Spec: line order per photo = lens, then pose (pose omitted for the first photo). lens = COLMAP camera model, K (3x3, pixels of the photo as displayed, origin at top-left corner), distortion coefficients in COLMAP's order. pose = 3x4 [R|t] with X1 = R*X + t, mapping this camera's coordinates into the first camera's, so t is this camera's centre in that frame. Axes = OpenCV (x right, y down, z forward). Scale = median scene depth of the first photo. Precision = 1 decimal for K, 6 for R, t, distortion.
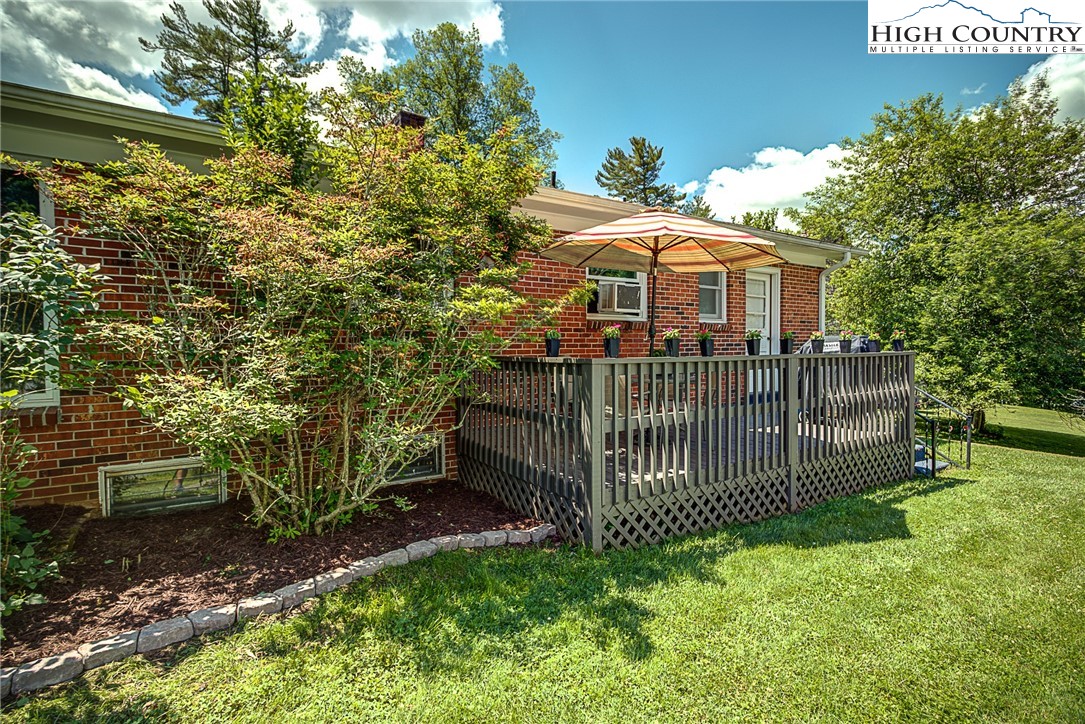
lens RADIAL K [[521.6, 0, 548.1], [0, 521.6, 356.9], [0, 0, 1]] dist [0.003846, 0.005691]
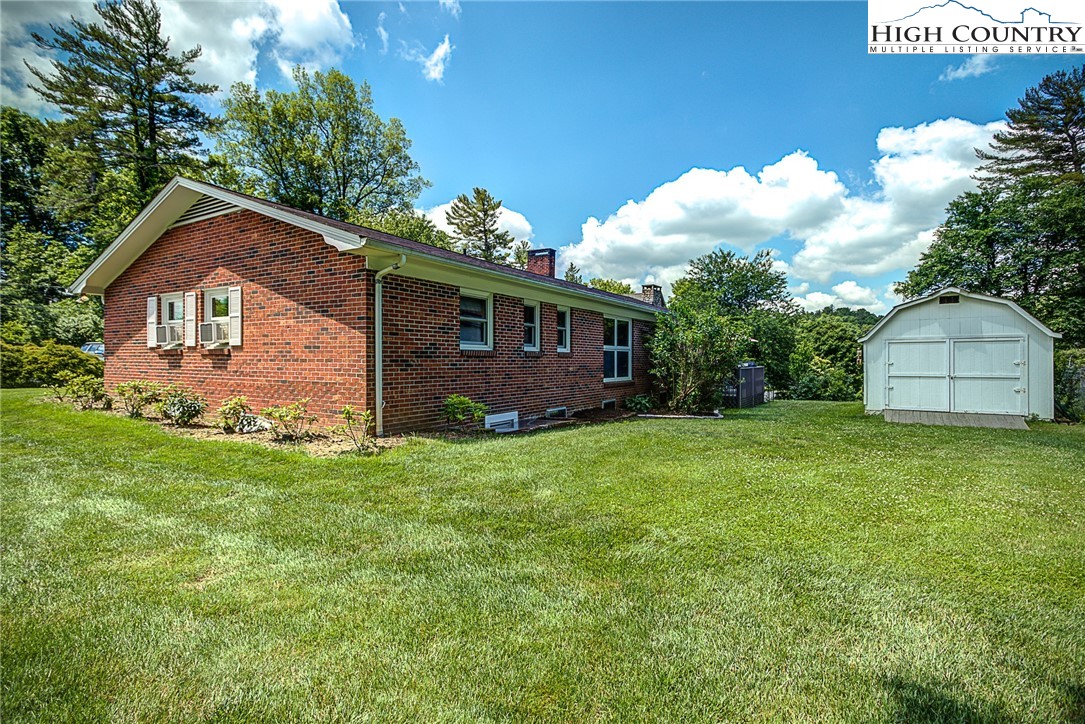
lens RADIAL K [[521.6, 0, 540.2], [0, 521.6, 363.3], [0, 0, 1]] dist [0.003846, 0.005691]
pose [[0.905327, 0.006331, 0.424668, -0.216700], [-0.000841, 0.999914, -0.013114, 0.001541], [-0.424714, 0.011516, 0.905254, -0.152307]]
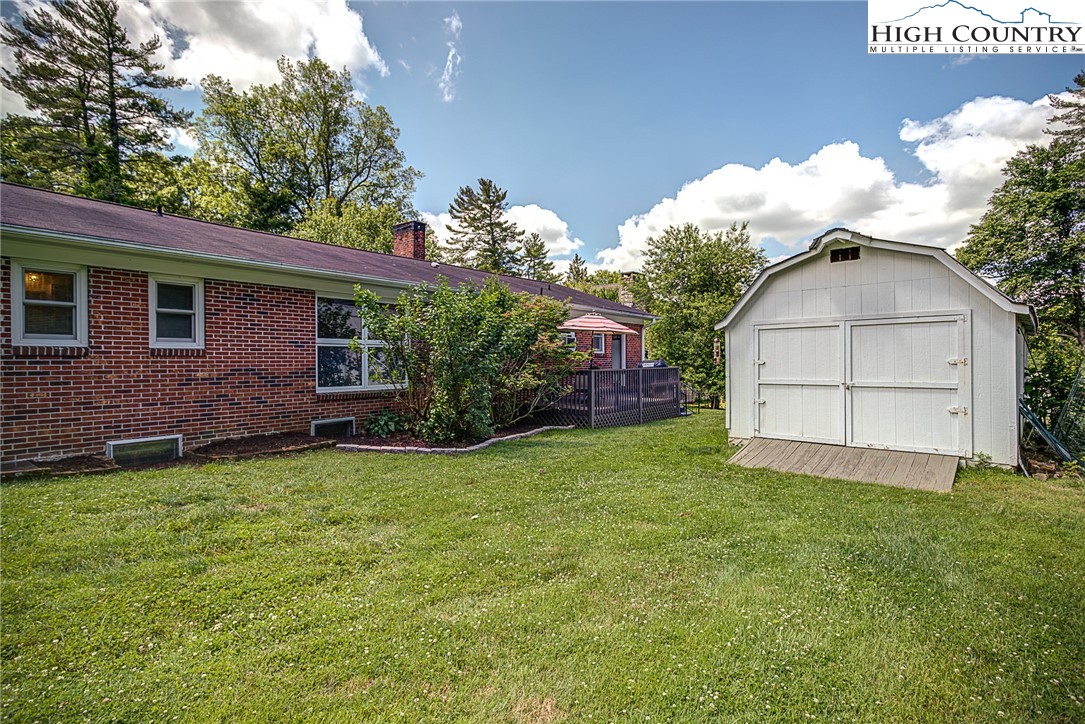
lens RADIAL K [[521.6, 0, 543.2], [0, 521.6, 362.1], [0, 0, 1]] dist [0.003846, 0.005691]
pose [[0.946656, 0.001578, 0.322242, -0.078365], [0.003315, 0.999887, -0.014635, 0.000057], [-0.322229, 0.014923, 0.946544, -0.123896]]
